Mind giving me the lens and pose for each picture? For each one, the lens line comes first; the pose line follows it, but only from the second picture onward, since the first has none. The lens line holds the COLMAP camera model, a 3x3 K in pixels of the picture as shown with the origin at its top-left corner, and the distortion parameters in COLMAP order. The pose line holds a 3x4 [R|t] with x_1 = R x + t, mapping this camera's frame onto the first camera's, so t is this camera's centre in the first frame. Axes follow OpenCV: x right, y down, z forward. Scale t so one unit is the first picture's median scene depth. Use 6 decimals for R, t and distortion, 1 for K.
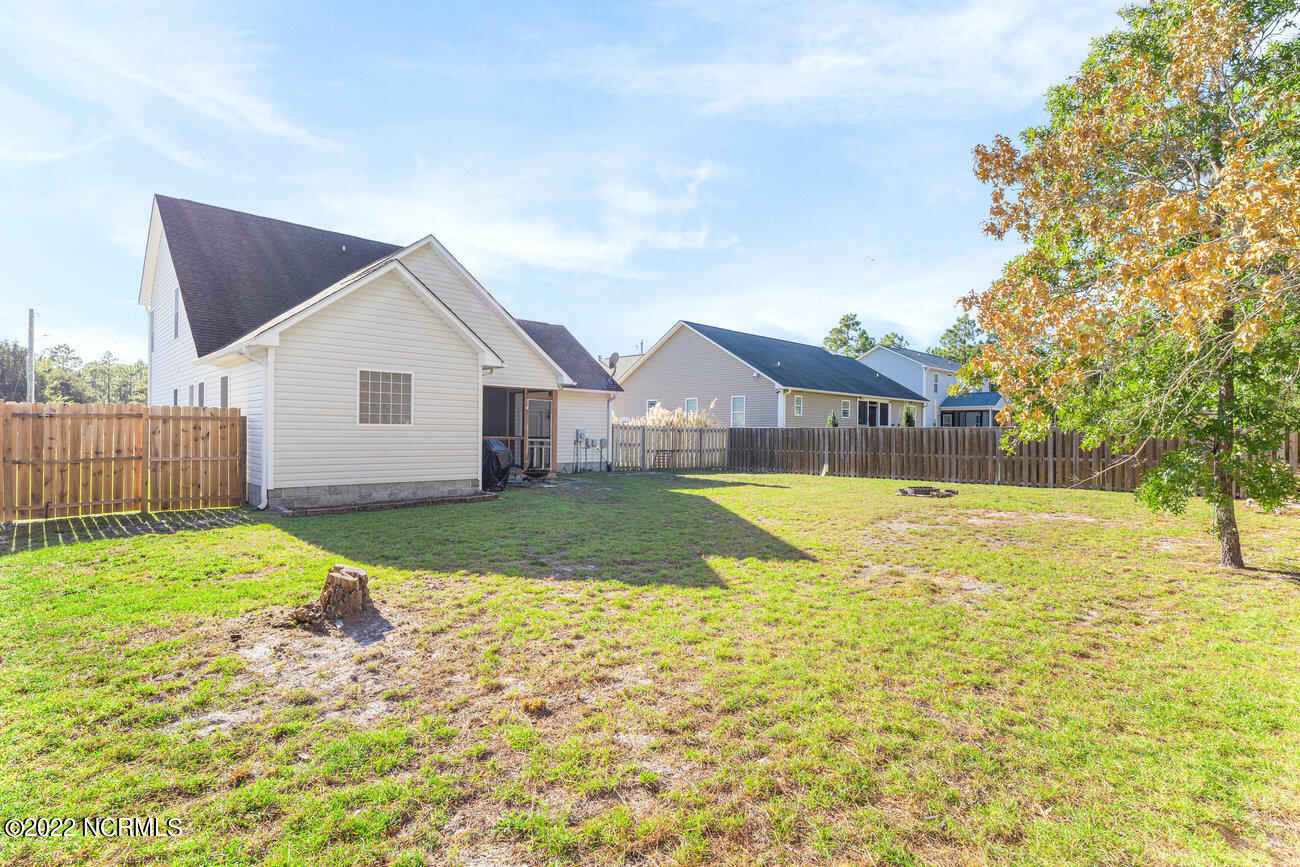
lens RADIAL K [[637.6, 0, 650.0], [0, 637.6, 433.5], [0, 0, 1]] dist [0.000121, -0.000026]
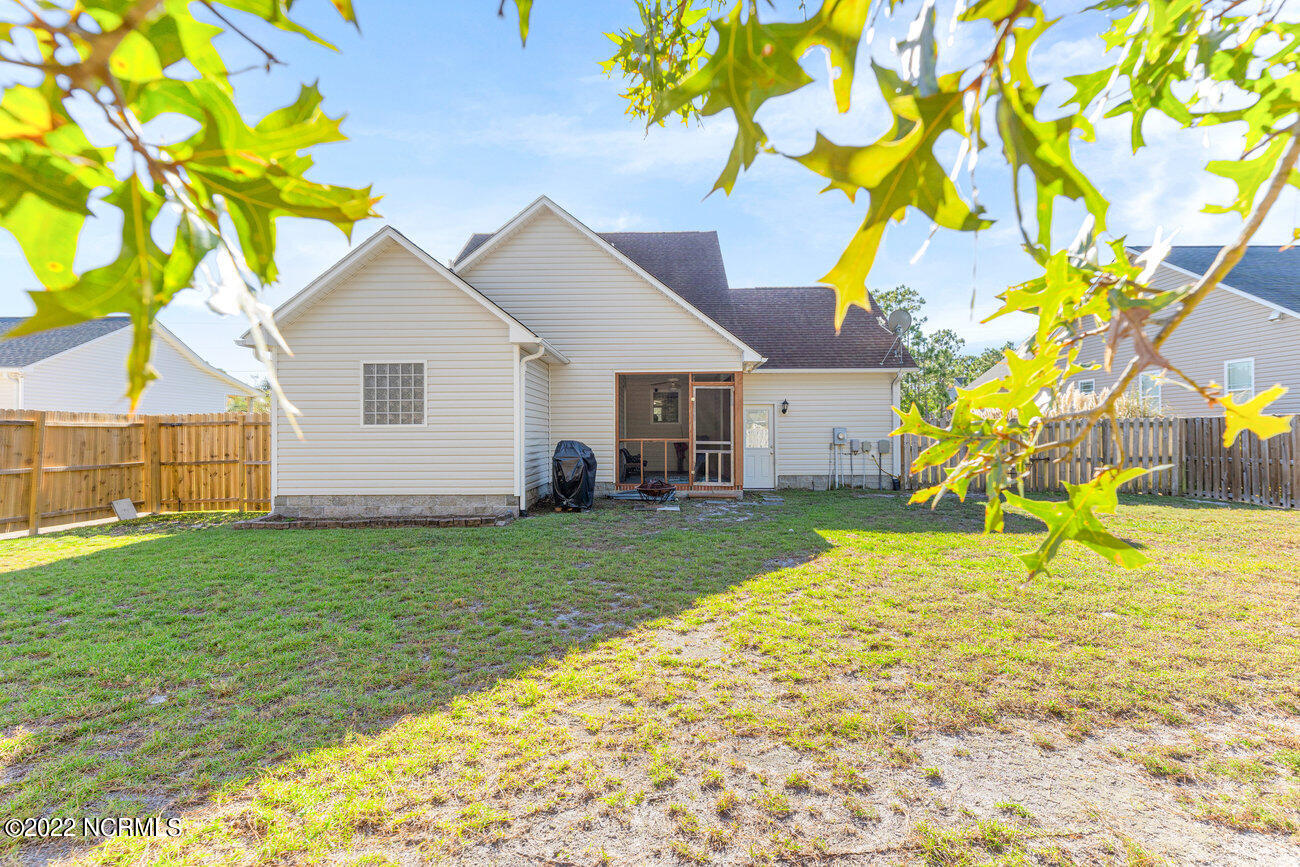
lens RADIAL K [[637.6, 0, 650.0], [0, 637.6, 433.5], [0, 0, 1]] dist [0.000121, -0.000026]
pose [[0.704221, -0.017075, -0.709776, 0.422402], [0.011991, 0.999854, -0.012156, 0.010955], [0.709880, 0.000049, 0.704323, 0.649936]]
